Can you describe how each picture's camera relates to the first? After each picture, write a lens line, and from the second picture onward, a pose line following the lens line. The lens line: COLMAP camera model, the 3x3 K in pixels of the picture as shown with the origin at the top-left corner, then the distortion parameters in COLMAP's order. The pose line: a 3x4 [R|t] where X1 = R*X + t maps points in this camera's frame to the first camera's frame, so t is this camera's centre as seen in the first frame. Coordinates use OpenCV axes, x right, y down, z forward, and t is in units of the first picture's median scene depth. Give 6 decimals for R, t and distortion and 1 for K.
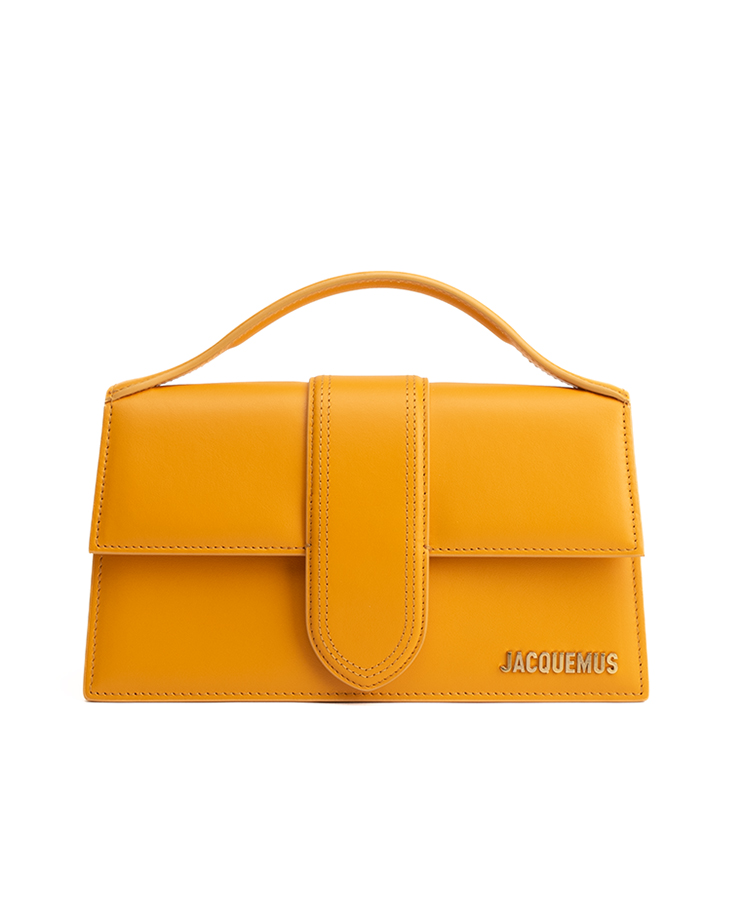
lens RADIAL K [[2014.2, 0, 371.8], [0, 2014.2, 482.4], [0, 0, 1]] dist [-0.058384, -0.216388]
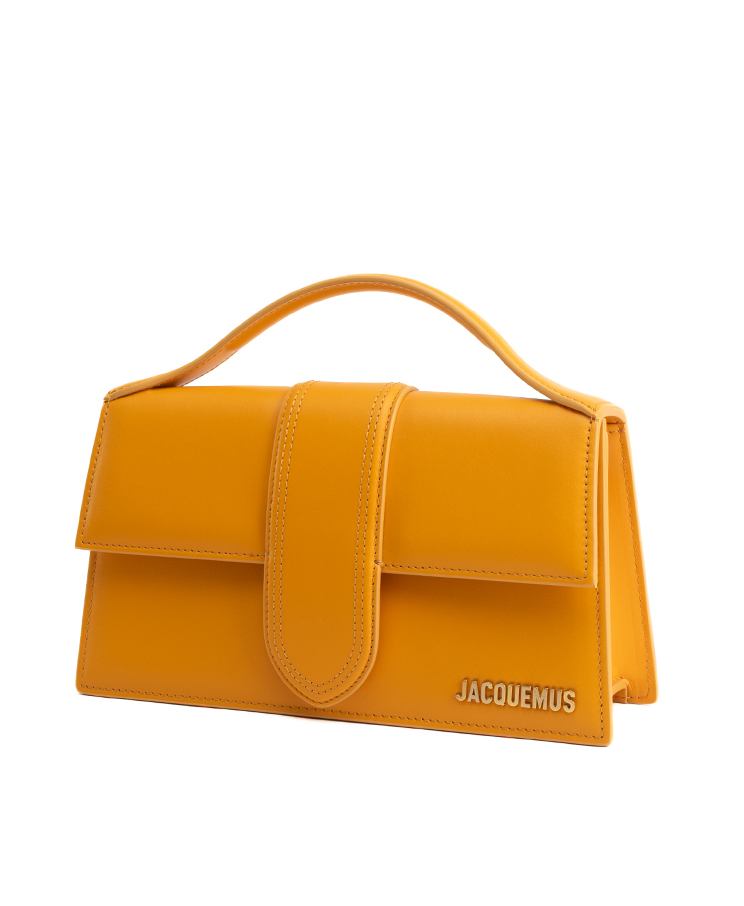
lens RADIAL K [[2014.2, 0, 371.8], [0, 2014.2, 482.4], [0, 0, 1]] dist [-0.058384, -0.216388]
pose [[0.920071, 0.043327, -0.389349, 0.390318], [-0.045904, 0.998942, 0.002689, -0.008215], [0.389054, 0.015399, 0.921086, 0.116847]]
